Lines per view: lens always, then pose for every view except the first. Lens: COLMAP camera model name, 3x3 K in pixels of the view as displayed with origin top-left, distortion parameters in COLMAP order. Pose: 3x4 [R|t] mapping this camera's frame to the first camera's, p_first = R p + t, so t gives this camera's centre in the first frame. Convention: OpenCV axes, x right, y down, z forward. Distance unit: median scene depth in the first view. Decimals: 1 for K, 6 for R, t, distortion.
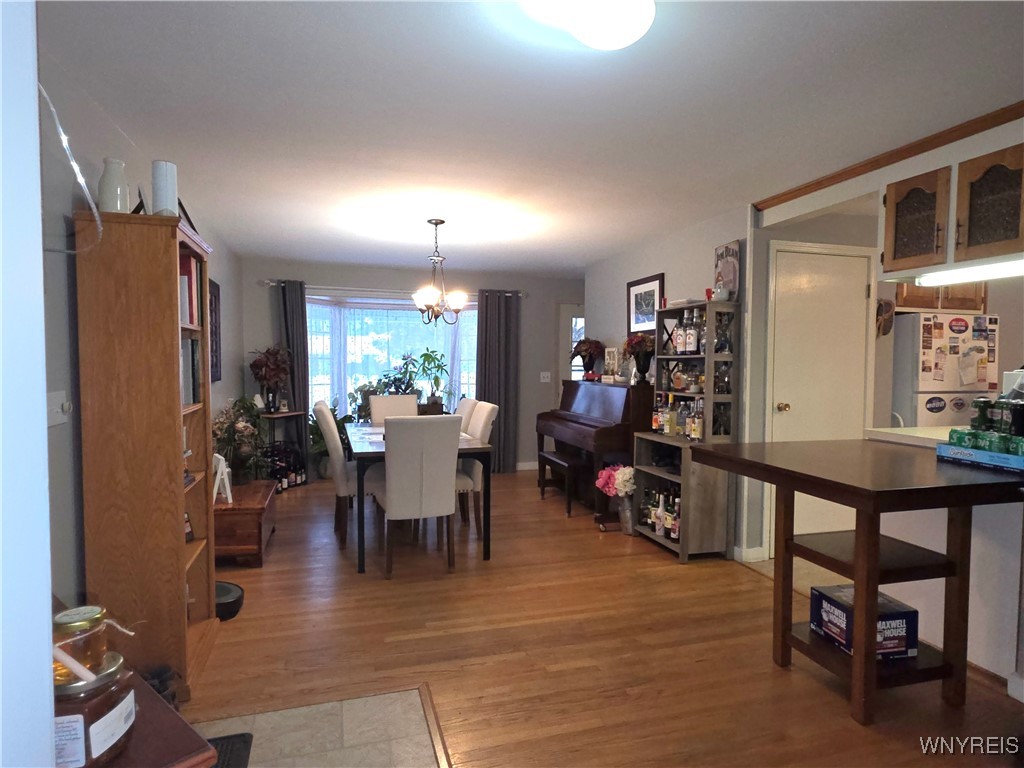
lens RADIAL K [[596.9, 0, 516.9], [0, 596.9, 389.4], [0, 0, 1]] dist [0.004310, -0.004012]
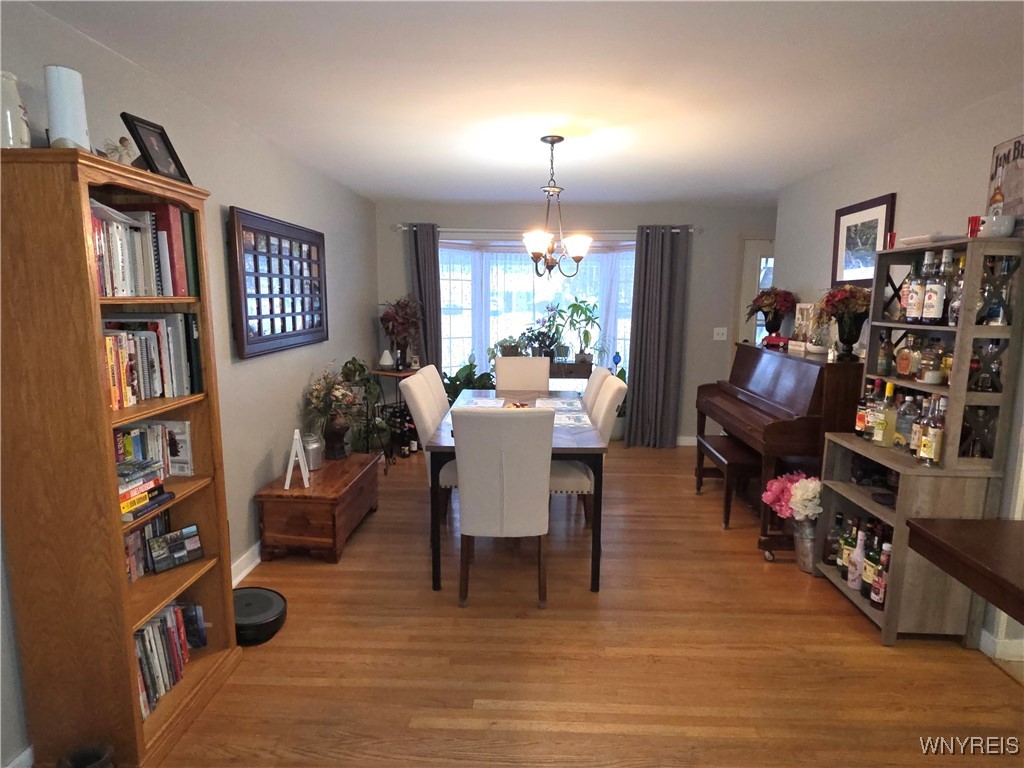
lens RADIAL K [[596.9, 0, 516.9], [0, 596.9, 389.4], [0, 0, 1]] dist [0.004310, -0.004012]
pose [[0.947945, 0.050227, -0.314447, 0.076109], [-0.016703, 0.993966, 0.108412, -0.049107], [0.317995, -0.097517, 0.943064, 0.248989]]
